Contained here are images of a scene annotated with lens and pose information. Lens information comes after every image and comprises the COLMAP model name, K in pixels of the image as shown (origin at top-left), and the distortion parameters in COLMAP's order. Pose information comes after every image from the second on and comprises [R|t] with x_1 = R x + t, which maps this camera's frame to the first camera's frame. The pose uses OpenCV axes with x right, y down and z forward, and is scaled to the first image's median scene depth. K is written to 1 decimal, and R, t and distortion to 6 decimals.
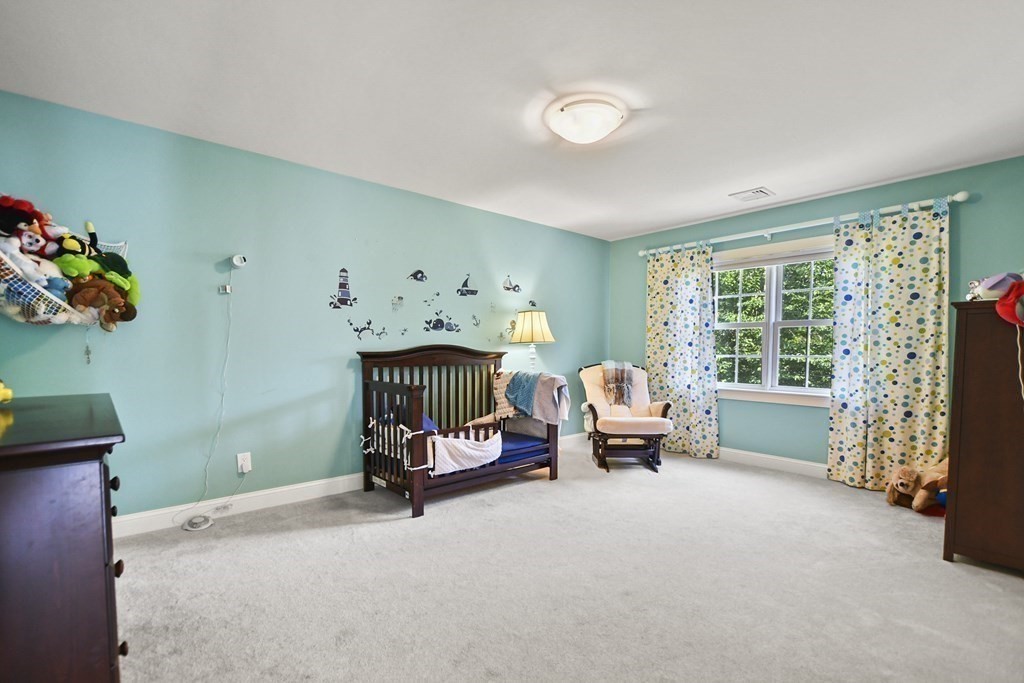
lens RADIAL K [[449.3, 0, 498.5], [0, 449.3, 368.0], [0, 0, 1]] dist [-0.002604, -0.000180]
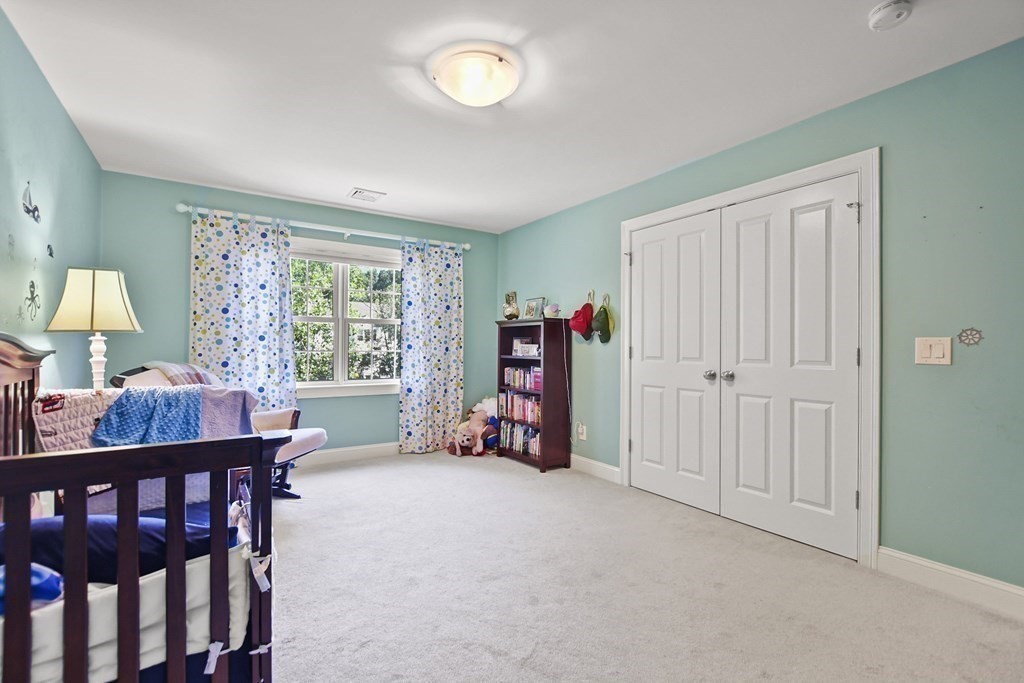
lens RADIAL K [[458.5, 0, 504.3], [0, 458.5, 344.5], [0, 0, 1]] dist [-0.006221, 0.000073]
pose [[0.138253, 0.000800, 0.990397, -0.443527], [0.038279, 0.999248, -0.006150, -0.024192], [-0.989657, 0.038762, 0.138118, 0.564621]]
